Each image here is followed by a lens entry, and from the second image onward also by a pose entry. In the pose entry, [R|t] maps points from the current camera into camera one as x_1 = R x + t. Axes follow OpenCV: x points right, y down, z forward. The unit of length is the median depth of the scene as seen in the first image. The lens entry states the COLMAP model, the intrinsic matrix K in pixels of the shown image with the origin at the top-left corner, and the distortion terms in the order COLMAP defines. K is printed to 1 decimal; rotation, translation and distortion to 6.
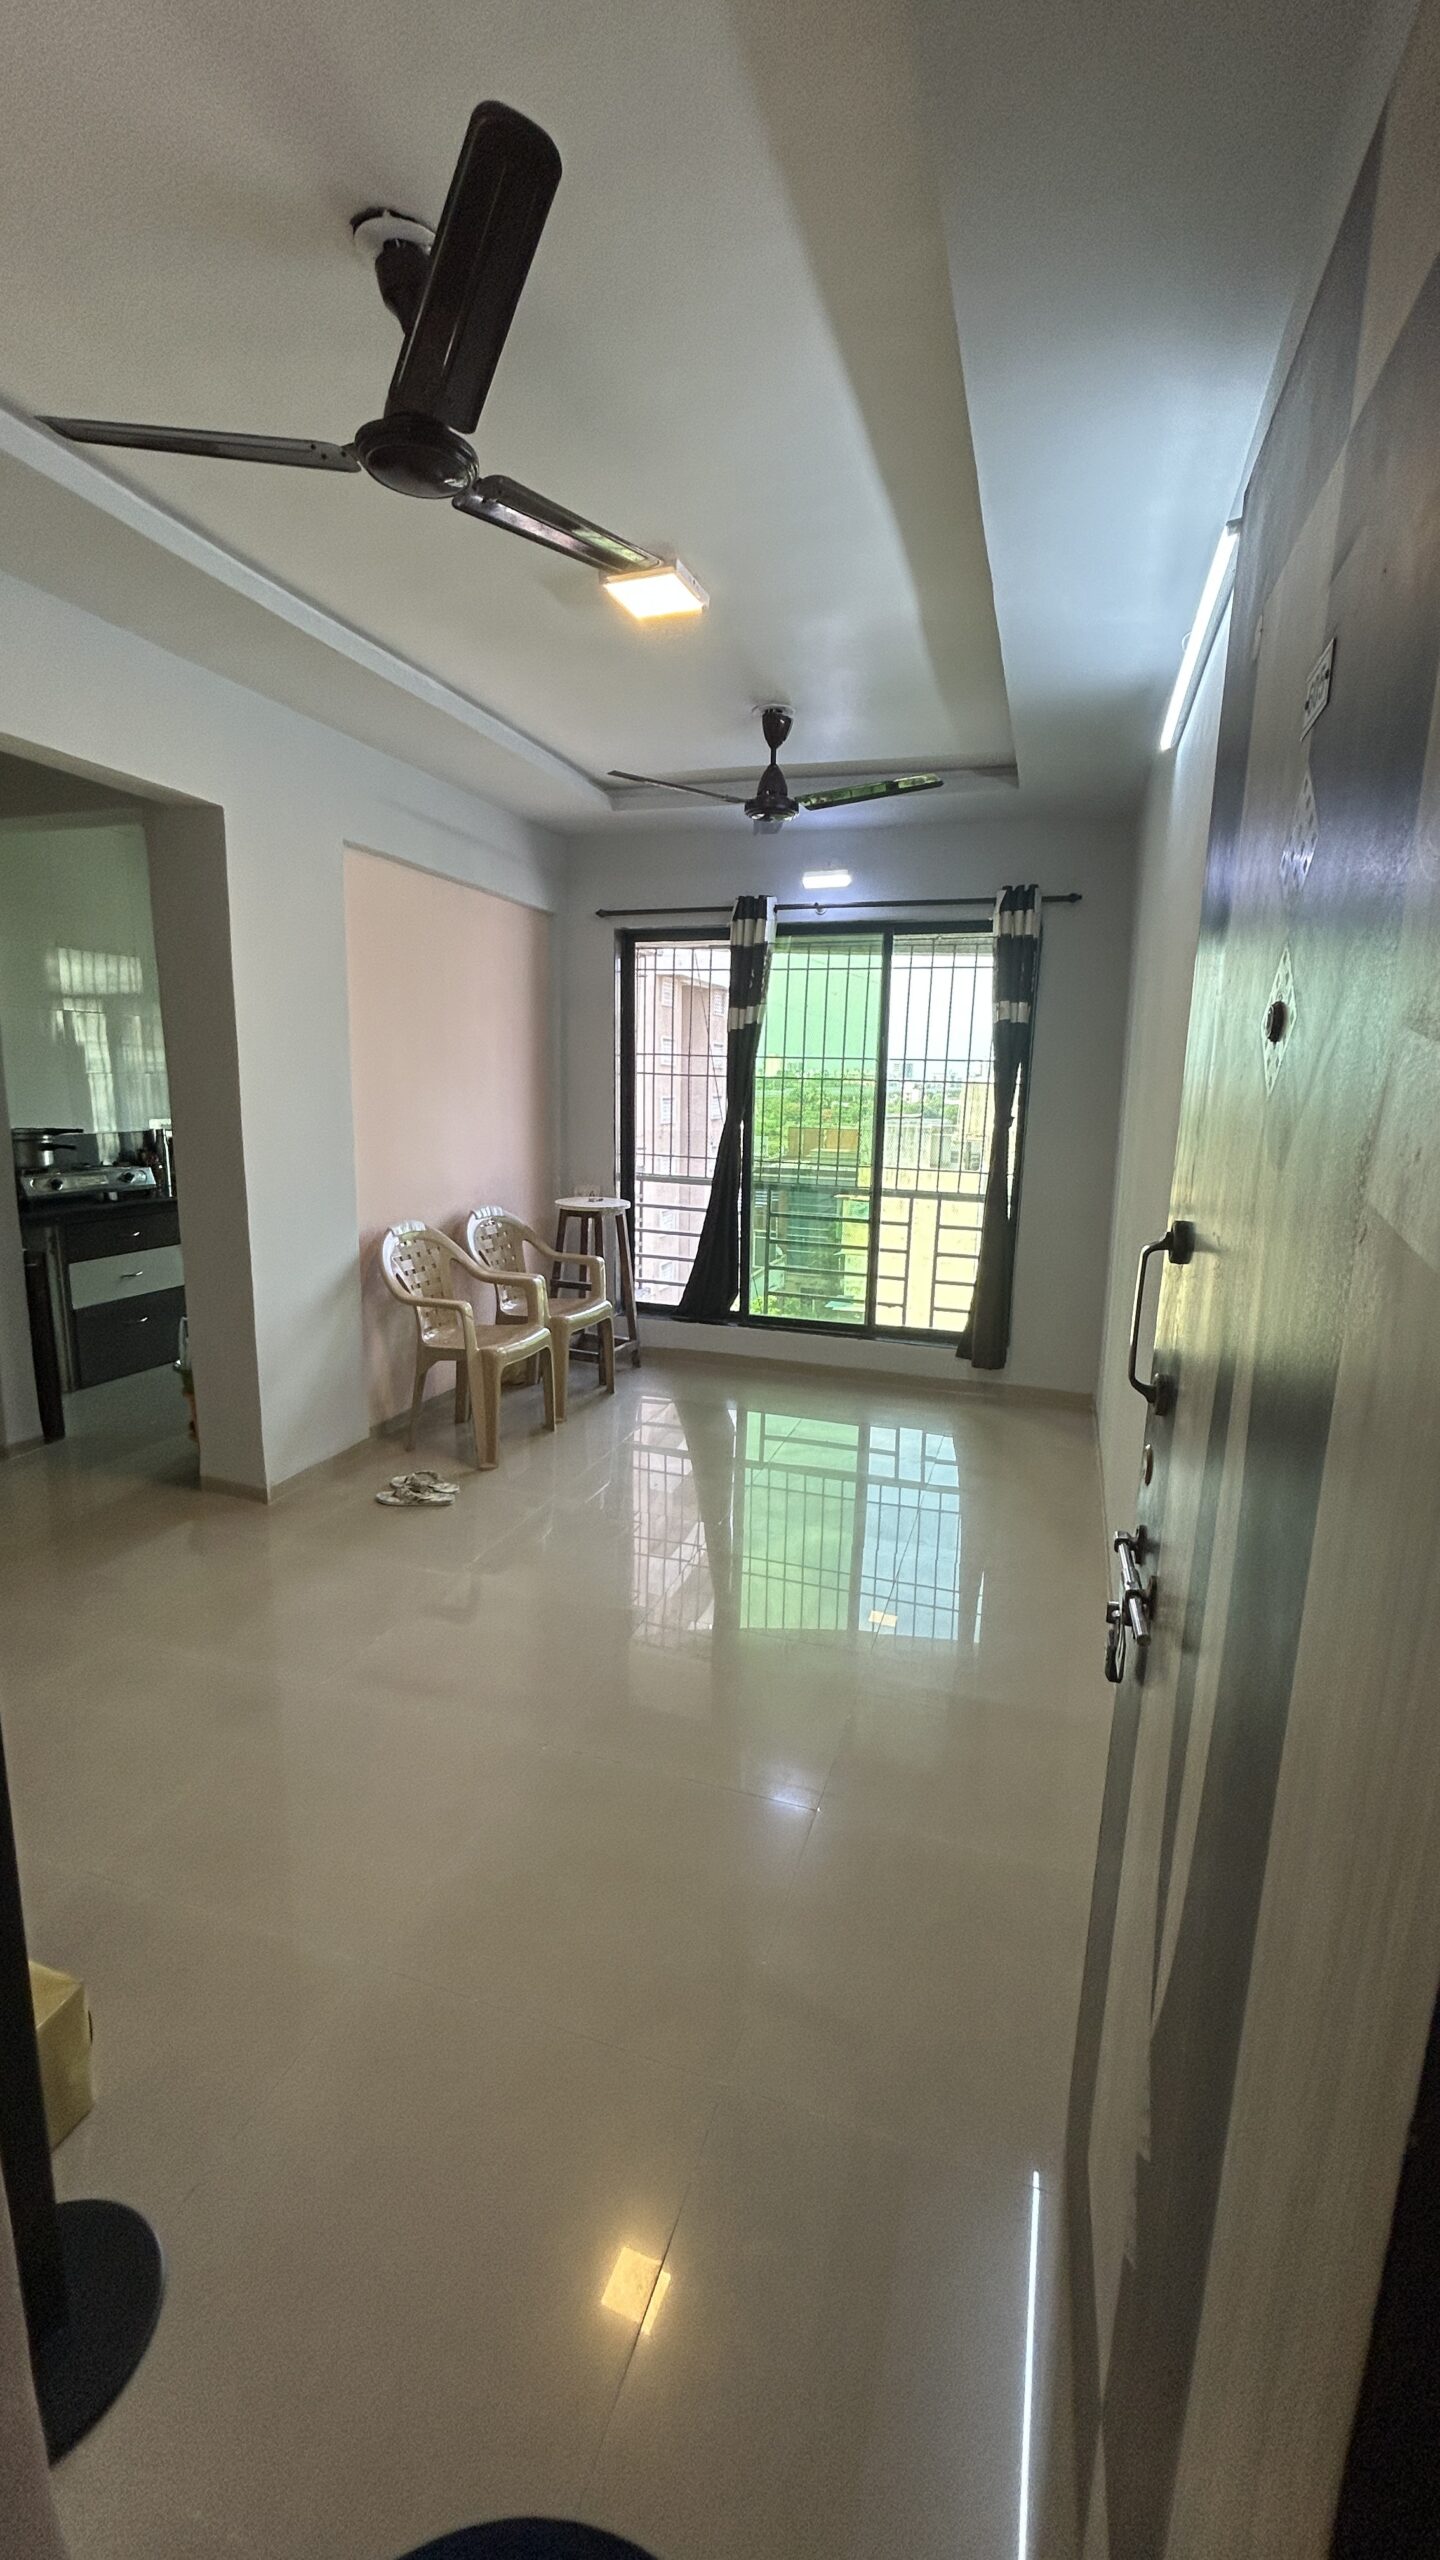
lens RADIAL K [[1026.2, 0, 720.0], [0, 1026.2, 1280.0], [0, 0, 1]] dist [0.002823, 0.000364]
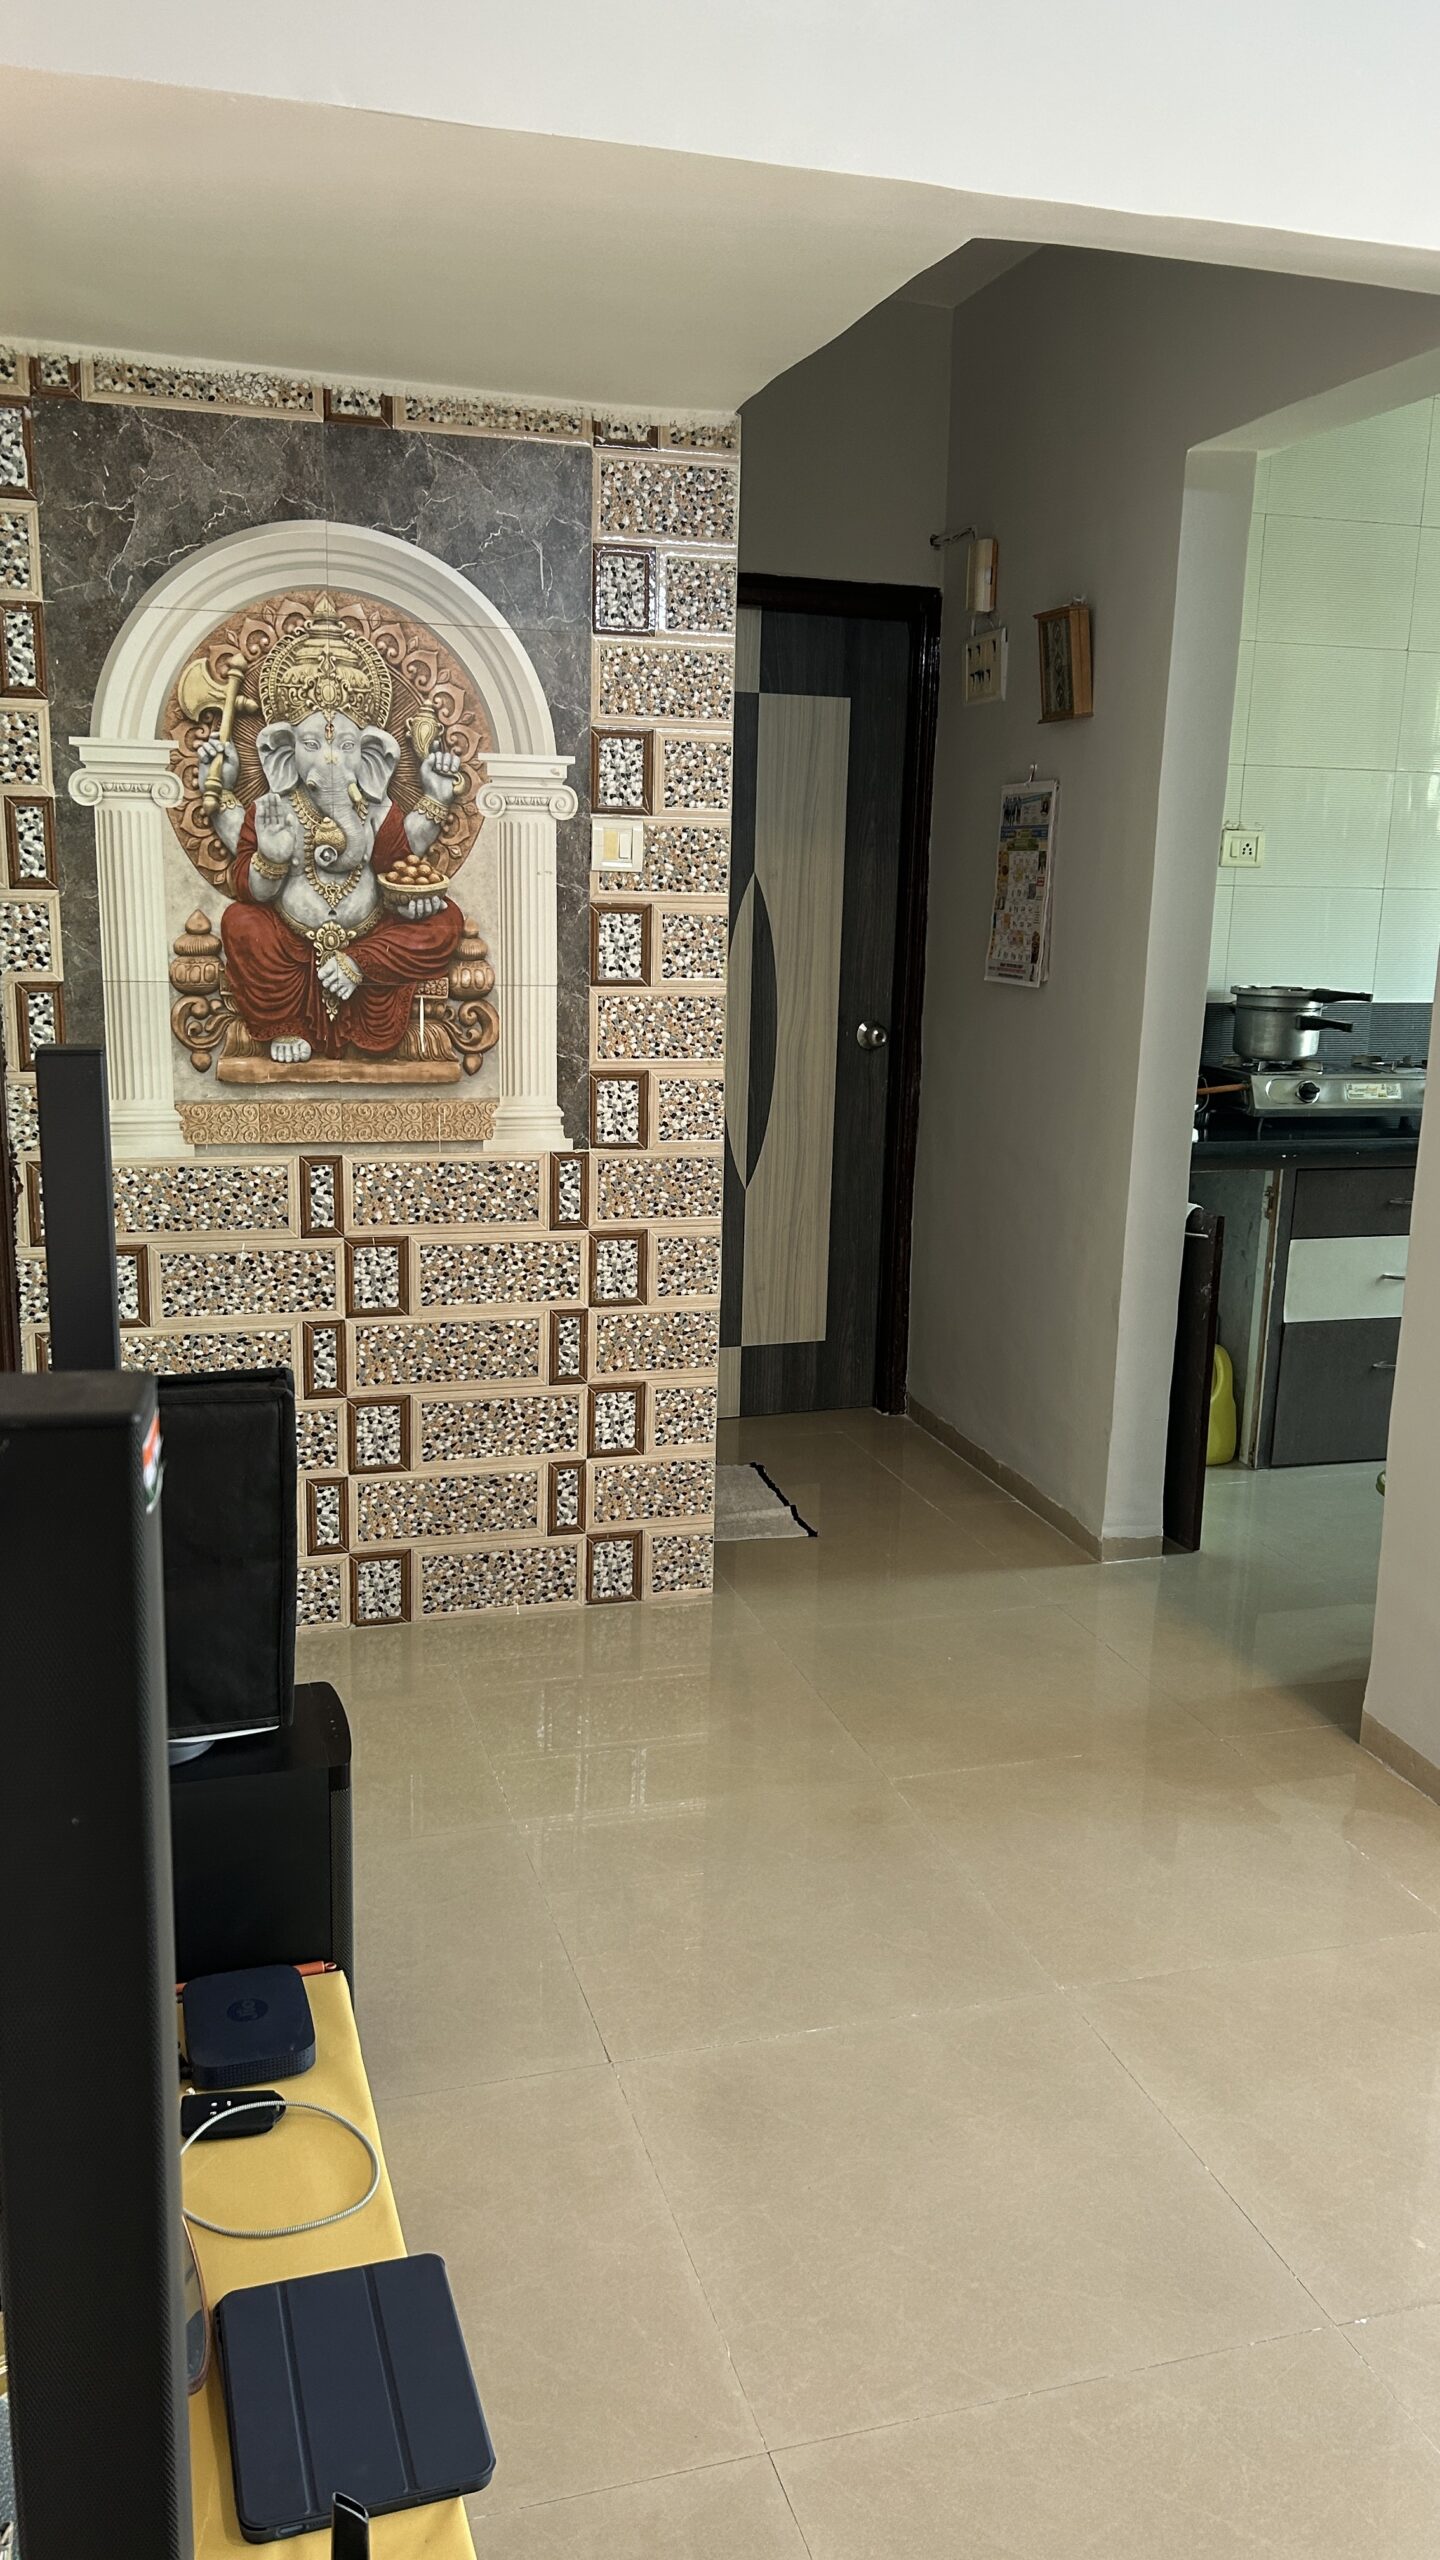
lens RADIAL K [[1903.3, 0, 720.0], [0, 1903.3, 1280.0], [0, 0, 1]] dist [0.026277, -0.001174]
pose [[0.577269, 0.152795, -0.802131, 0.005453], [-0.158518, 0.984618, 0.073476, -0.016800], [0.801020, 0.084737, 0.592610, 0.132741]]
